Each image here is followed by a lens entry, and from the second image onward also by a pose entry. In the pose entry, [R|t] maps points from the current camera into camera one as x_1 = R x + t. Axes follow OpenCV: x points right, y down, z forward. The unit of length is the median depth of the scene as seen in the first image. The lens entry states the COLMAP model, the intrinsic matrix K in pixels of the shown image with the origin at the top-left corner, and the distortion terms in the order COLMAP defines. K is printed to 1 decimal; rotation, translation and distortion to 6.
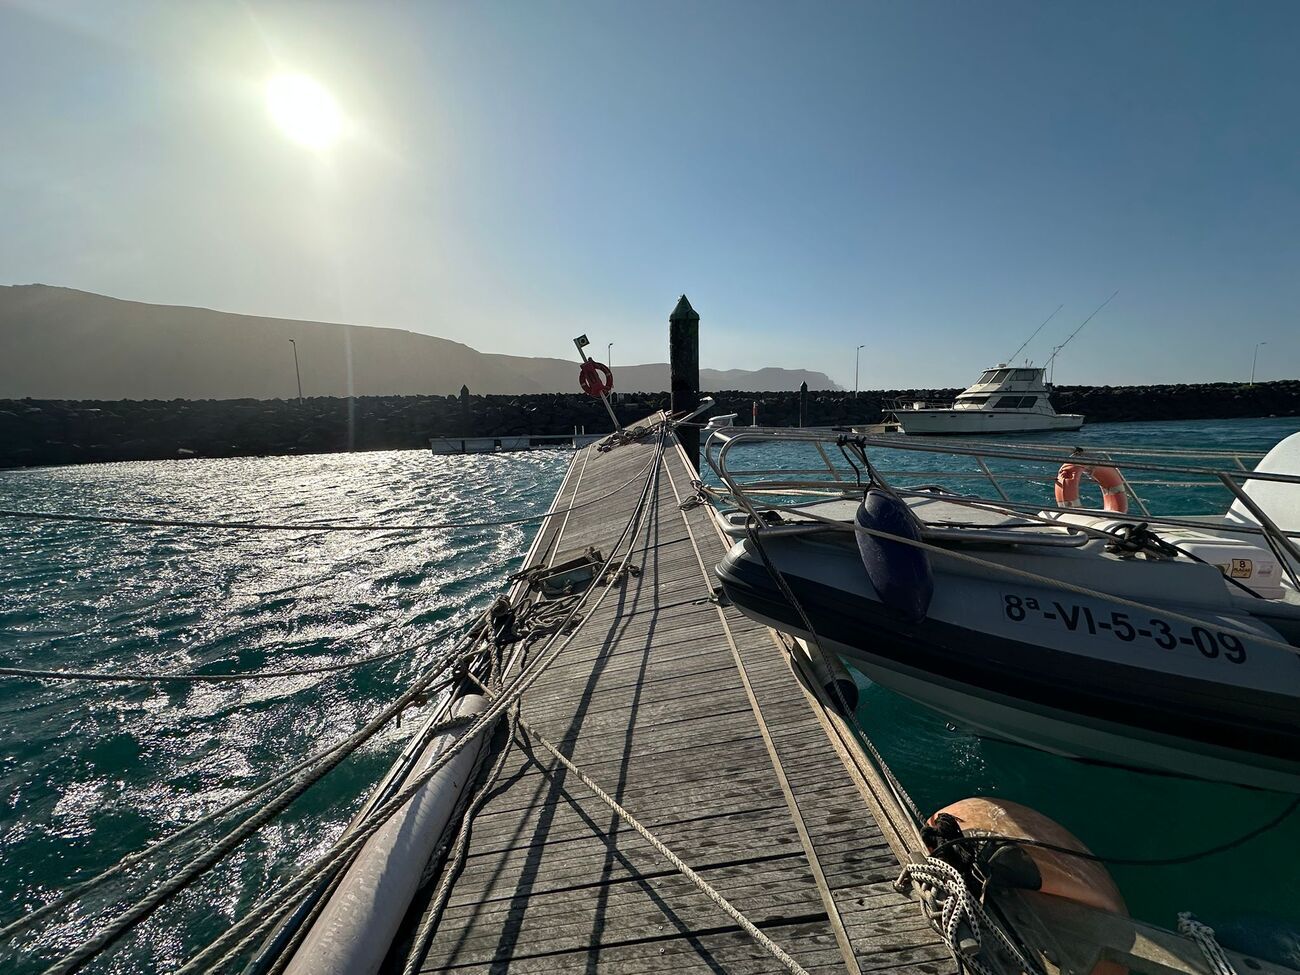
lens RADIAL K [[511.4, 0, 650.0], [0, 511.4, 487.5], [0, 0, 1]] dist [-0.001928, -0.000219]
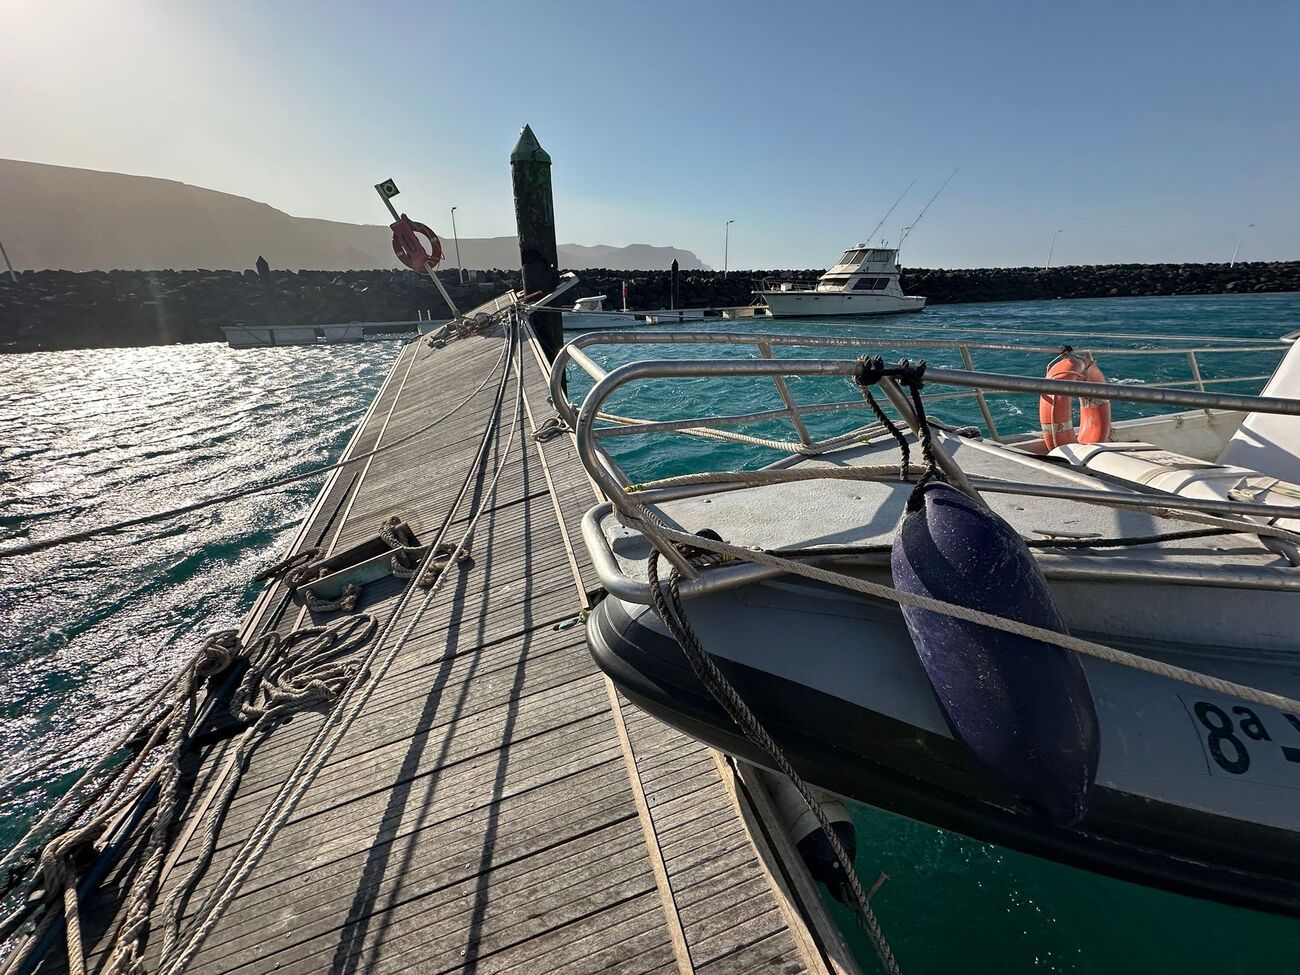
lens RADIAL K [[511.4, 0, 650.0], [0, 511.4, 487.5], [0, 0, 1]] dist [-0.001928, -0.000219]
pose [[0.969384, -0.084884, 0.230410, 0.020711], [0.033346, 0.975164, 0.218960, -0.019588], [-0.243273, -0.204573, 0.948139, 0.130964]]
